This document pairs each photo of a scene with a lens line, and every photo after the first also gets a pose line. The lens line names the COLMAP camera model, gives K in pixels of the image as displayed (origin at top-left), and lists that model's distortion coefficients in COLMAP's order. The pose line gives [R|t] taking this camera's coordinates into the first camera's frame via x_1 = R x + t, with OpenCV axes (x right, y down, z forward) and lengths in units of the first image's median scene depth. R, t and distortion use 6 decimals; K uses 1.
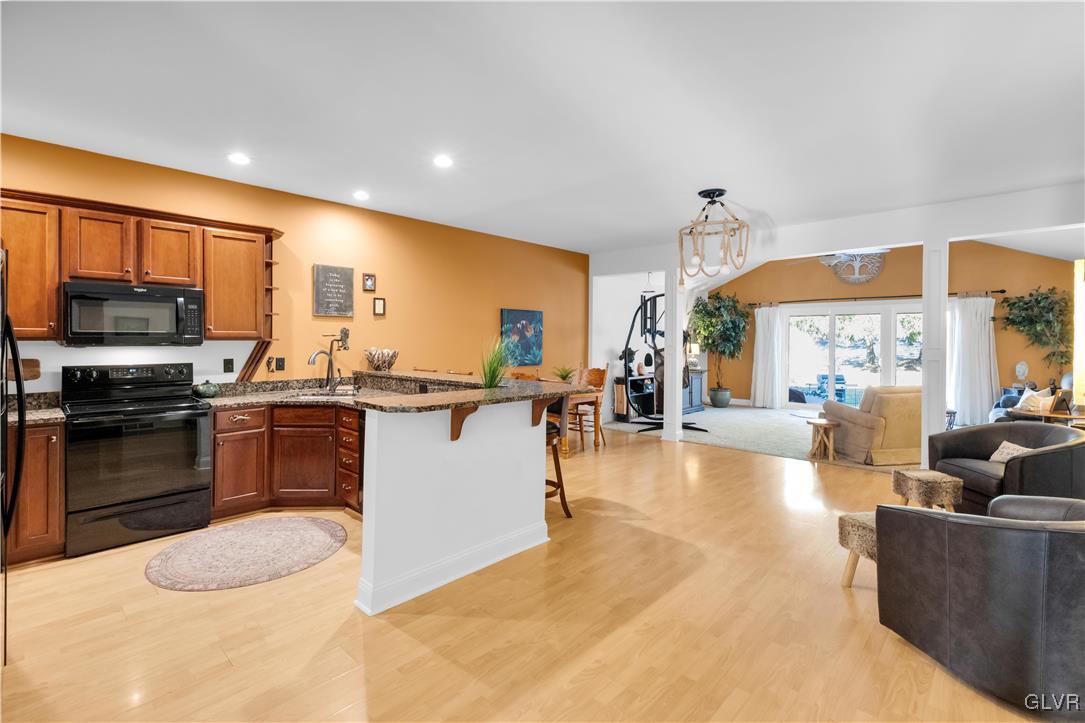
lens RADIAL K [[488.4, 0, 545.3], [0, 488.4, 338.7], [0, 0, 1]] dist [0.000541, -0.000287]
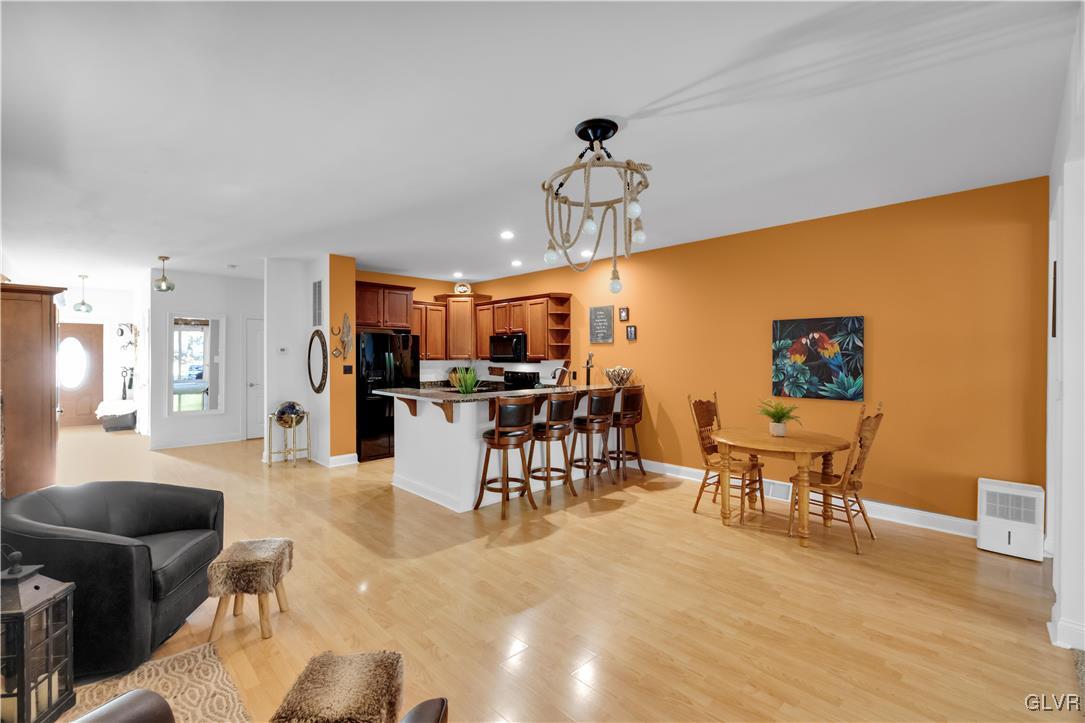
lens RADIAL K [[465.2, 0, 540.2], [0, 465.2, 357.4], [0, 0, 1]] dist [-0.001801, -0.000232]
pose [[-0.039442, -0.000448, -0.999222, 0.998331], [0.002409, 0.999997, -0.000544, -0.005975], [0.999219, -0.002428, -0.039441, 1.008196]]
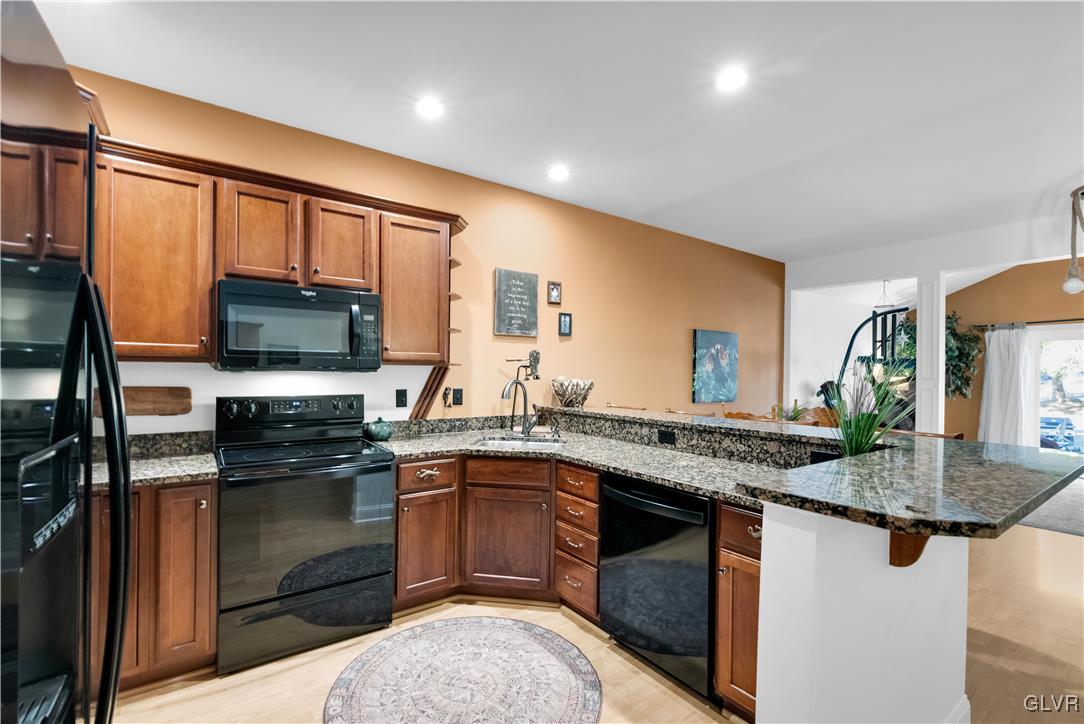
lens RADIAL K [[471.5, 0, 530.7], [0, 471.5, 369.2], [0, 0, 1]] dist [0.000485, 0.000224]
pose [[0.979965, 0.004172, -0.199124, -0.299287], [-0.005223, 0.999975, -0.004752, 0.011766], [0.199099, 0.005697, 0.979963, 0.310961]]
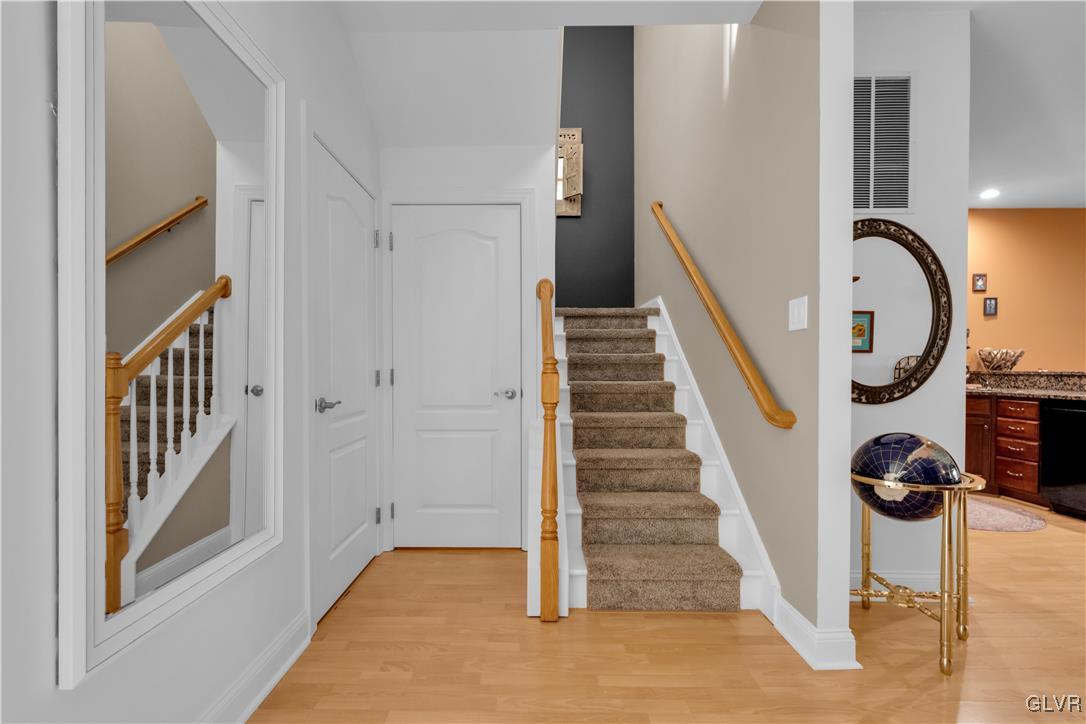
lens RADIAL K [[474.7, 0, 538.8], [0, 474.7, 374.0], [0, 0, 1]] dist [0.000288, 0.000005]
pose [[0.680257, 0.002755, -0.732968, -0.316928], [0.005750, 0.999942, 0.009095, 0.067896], [0.732951, -0.010401, 0.680202, -0.377503]]
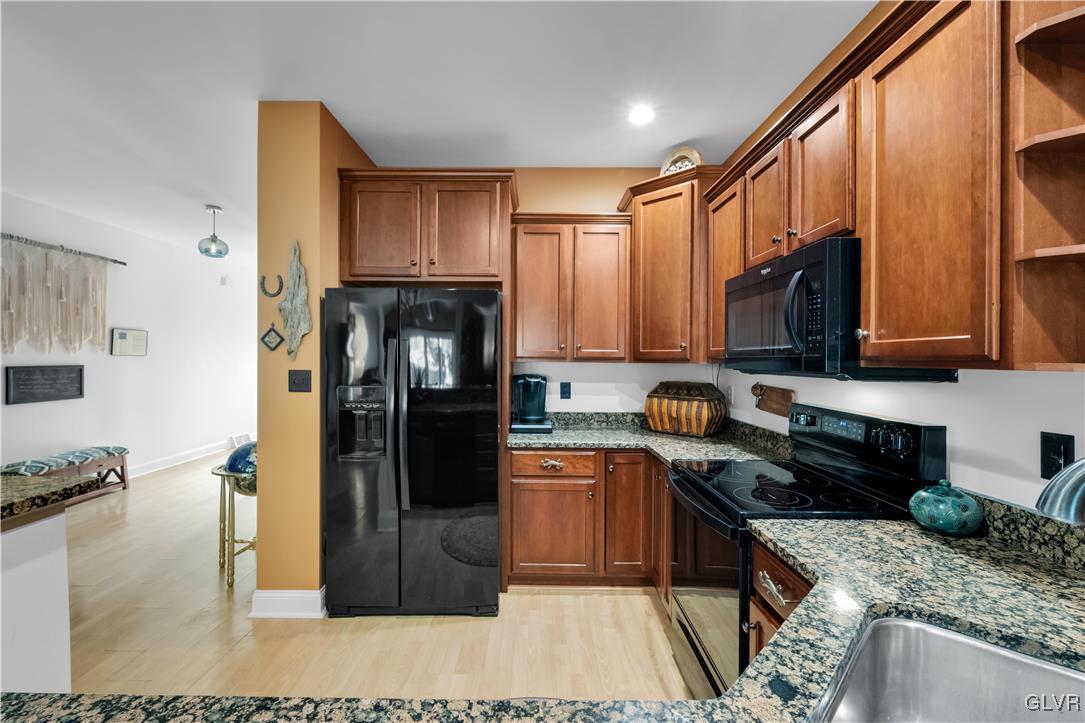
lens RADIAL K [[465.2, 0, 540.2], [0, 465.2, 357.4], [0, 0, 1]] dist [-0.001801, -0.000232]
pose [[-0.723675, -0.010820, -0.690056, -0.231605], [-0.009132, 0.999940, -0.006102, 0.001170], [0.690080, 0.001886, -0.723730, 0.978534]]
